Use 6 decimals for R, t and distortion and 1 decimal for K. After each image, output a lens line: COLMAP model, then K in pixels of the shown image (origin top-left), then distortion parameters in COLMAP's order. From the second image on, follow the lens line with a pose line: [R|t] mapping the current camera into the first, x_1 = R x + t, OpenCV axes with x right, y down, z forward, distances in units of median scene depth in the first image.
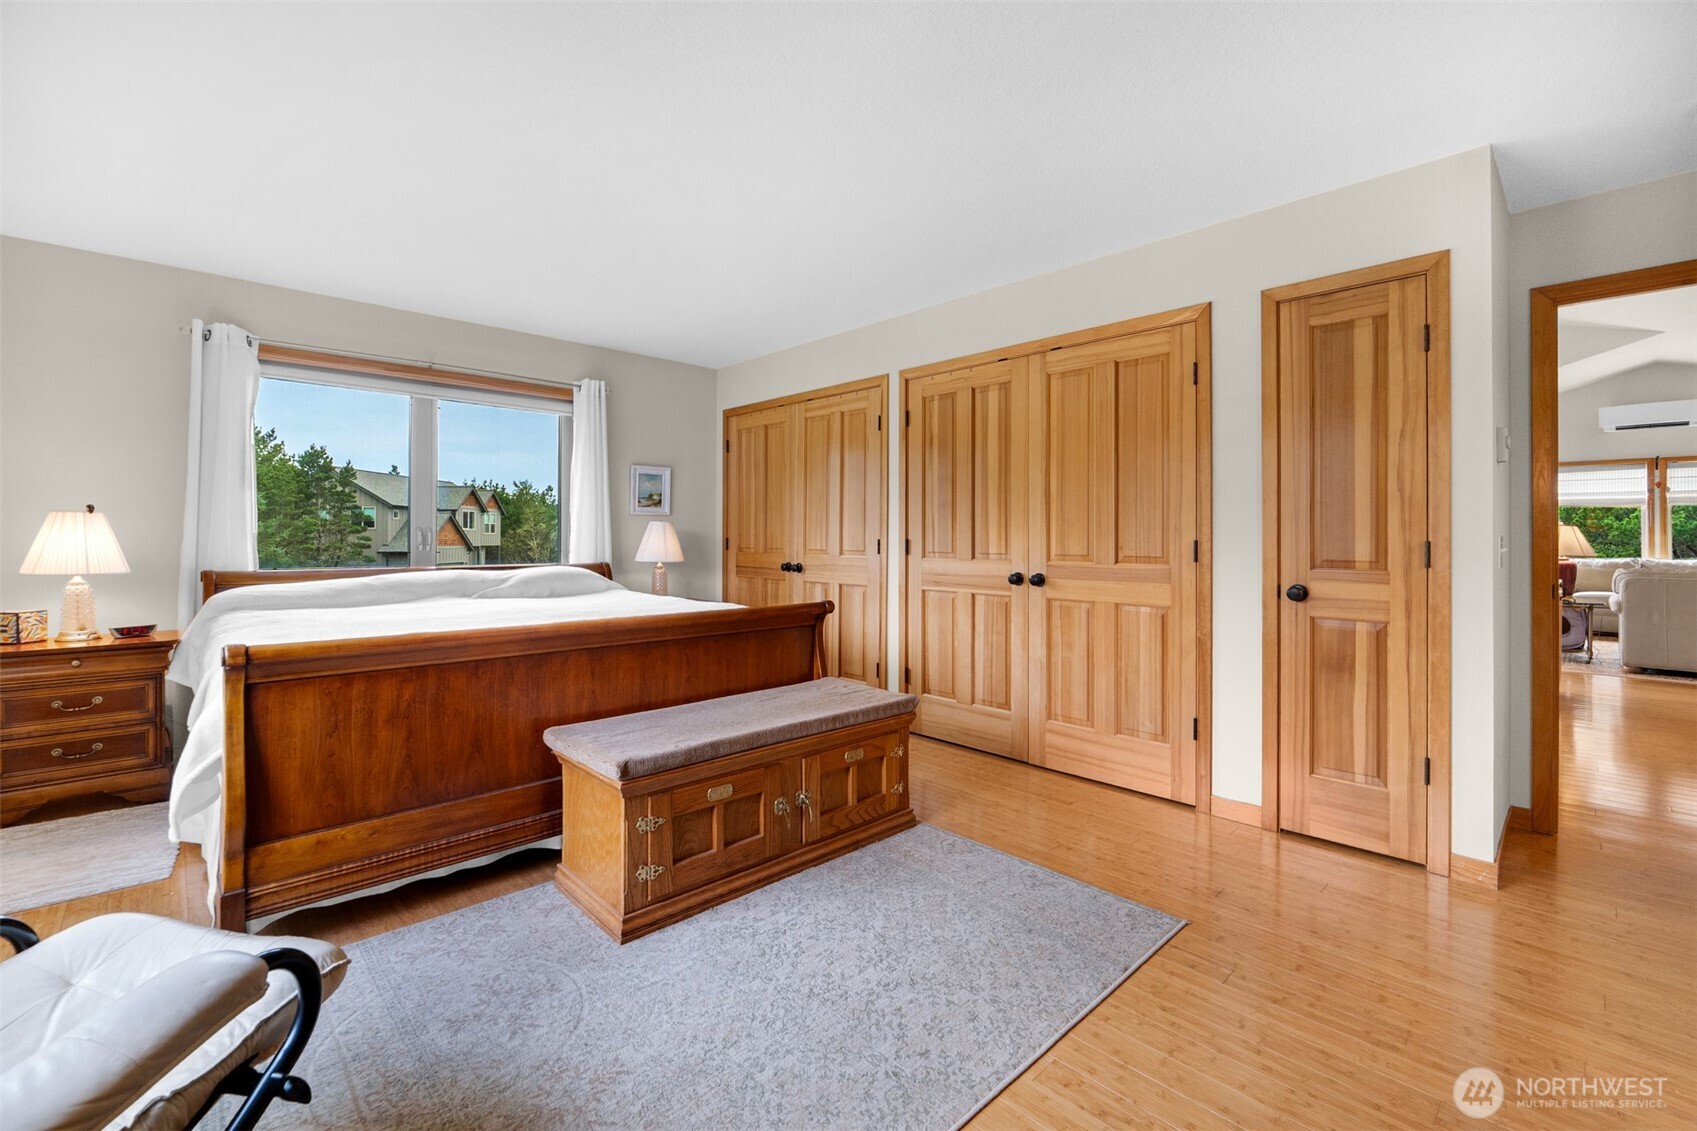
lens RADIAL K [[732.2, 0, 847.7], [0, 732.2, 536.1], [0, 0, 1]] dist [-0.003290, 0.000014]
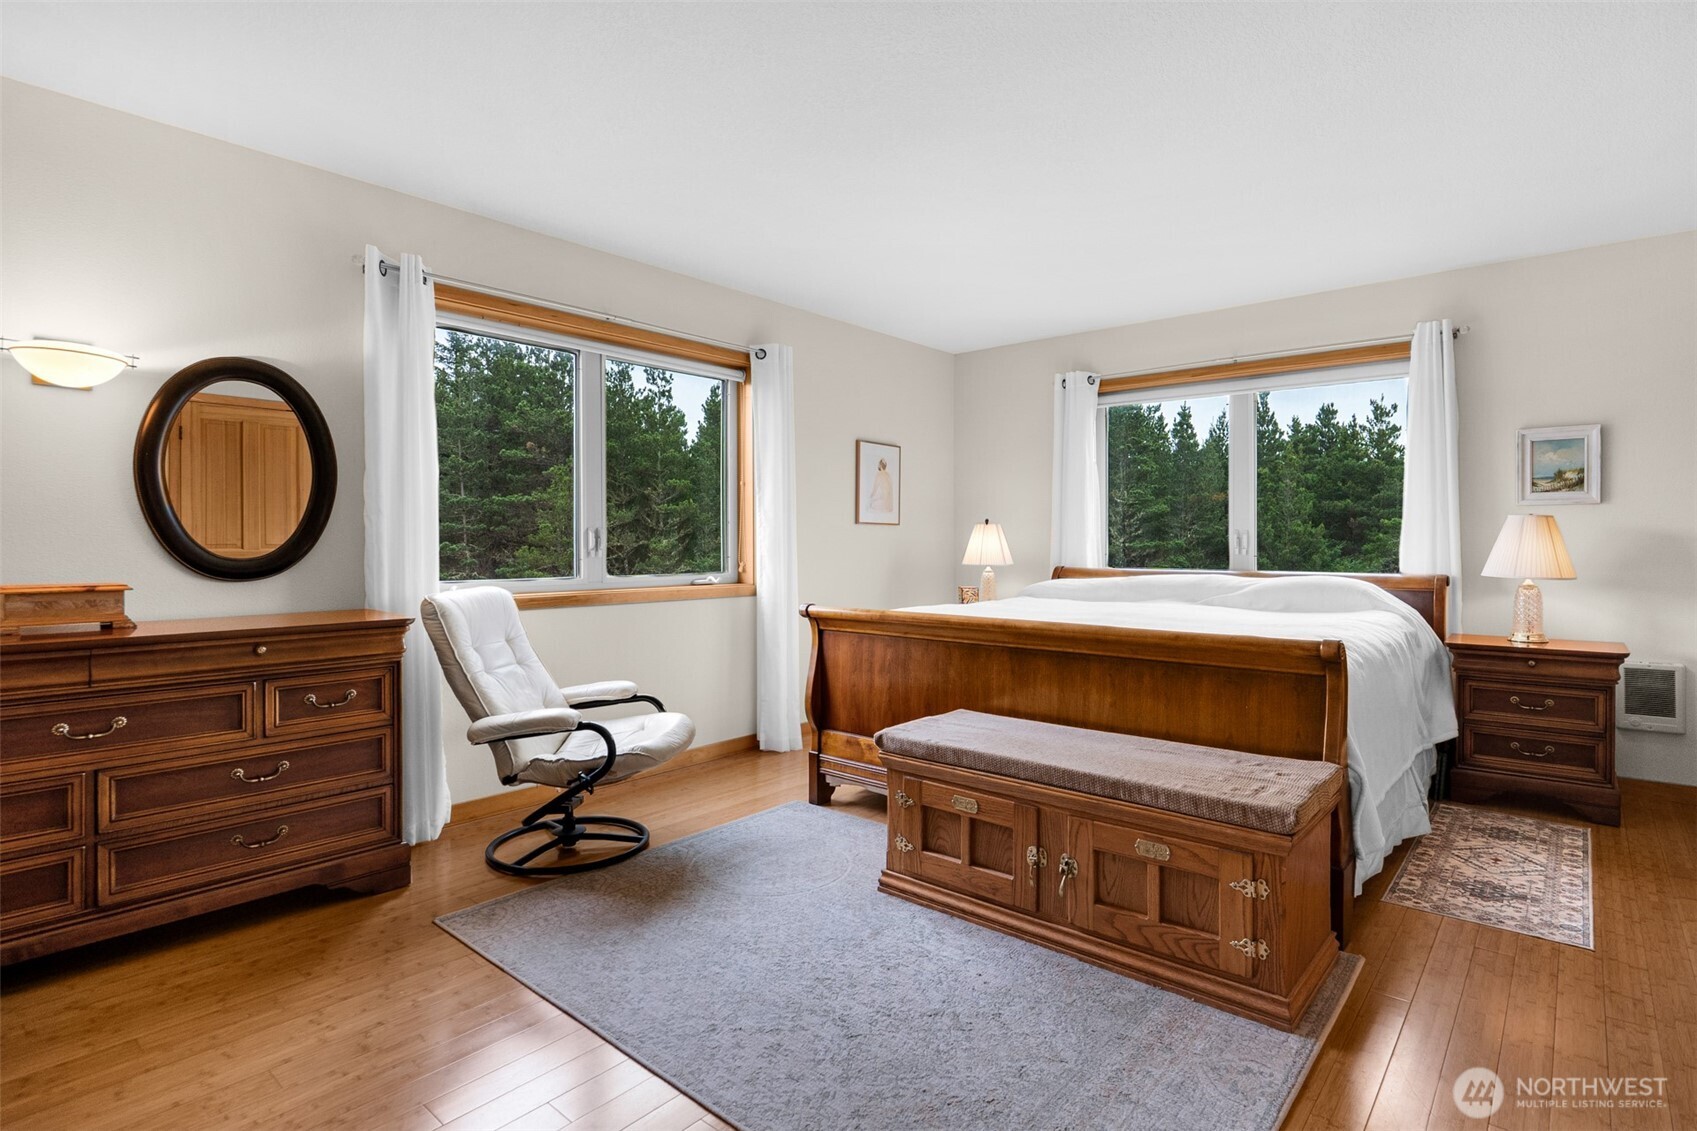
lens RADIAL K [[856.2, 0, 855.7], [0, 856.2, 545.1], [0, 0, 1]] dist [-0.003530, -0.000165]
pose [[0.096976, 0.002487, -0.995284, 0.793802], [0.002596, 0.999993, 0.002752, 0.005699], [0.995283, -0.002851, 0.096969, 0.639504]]
